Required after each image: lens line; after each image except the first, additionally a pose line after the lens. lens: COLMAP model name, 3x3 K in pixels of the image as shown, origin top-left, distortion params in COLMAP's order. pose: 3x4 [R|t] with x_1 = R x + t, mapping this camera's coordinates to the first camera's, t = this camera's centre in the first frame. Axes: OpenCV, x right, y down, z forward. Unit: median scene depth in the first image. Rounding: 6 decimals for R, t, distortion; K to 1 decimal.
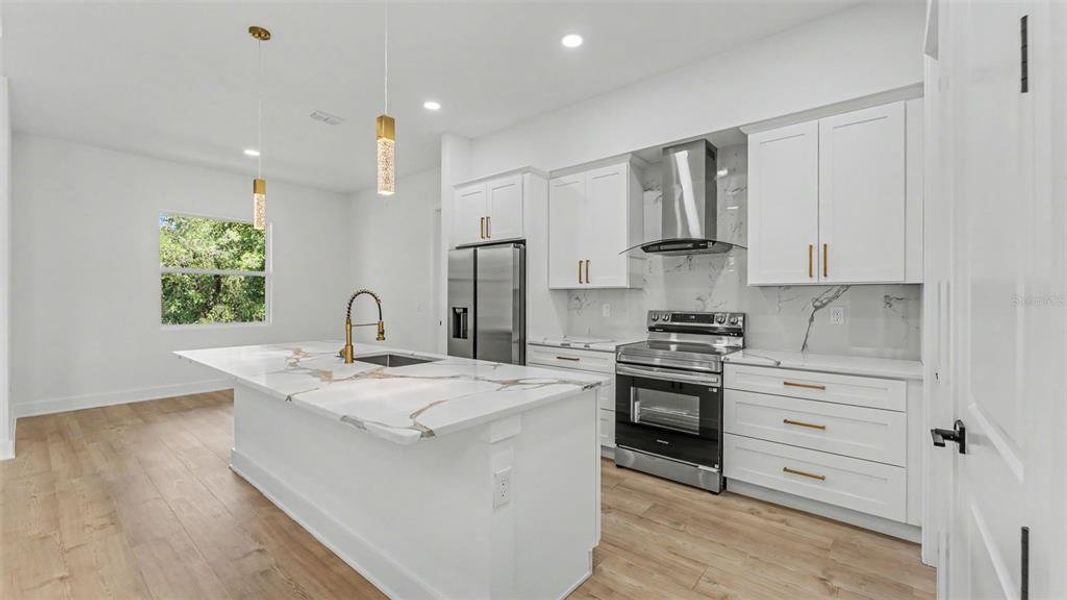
lens RADIAL K [[429.5, 0, 532.9], [0, 429.5, 299.8], [0, 0, 1]] dist [0.001778, 0.000288]
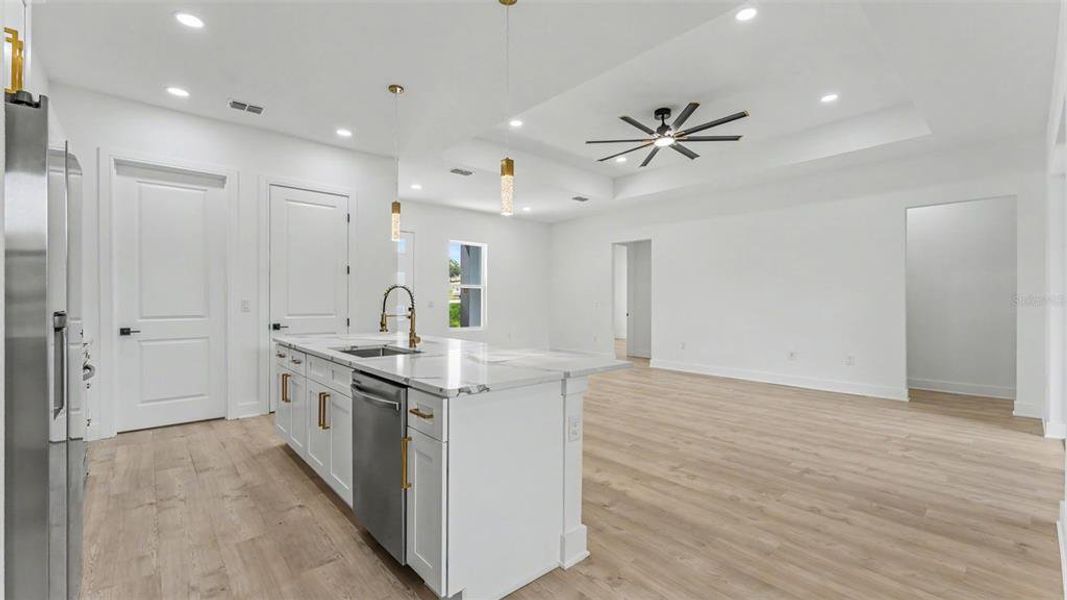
lens RADIAL K [[440.1, 0, 536.0], [0, 440.1, 295.5], [0, 0, 1]] dist [-0.001505, -0.000308]
pose [[-0.989263, -0.002008, 0.146134, -0.667437], [-0.003261, 0.999960, -0.008339, 0.011389], [-0.146112, -0.008726, -0.989230, 1.520204]]
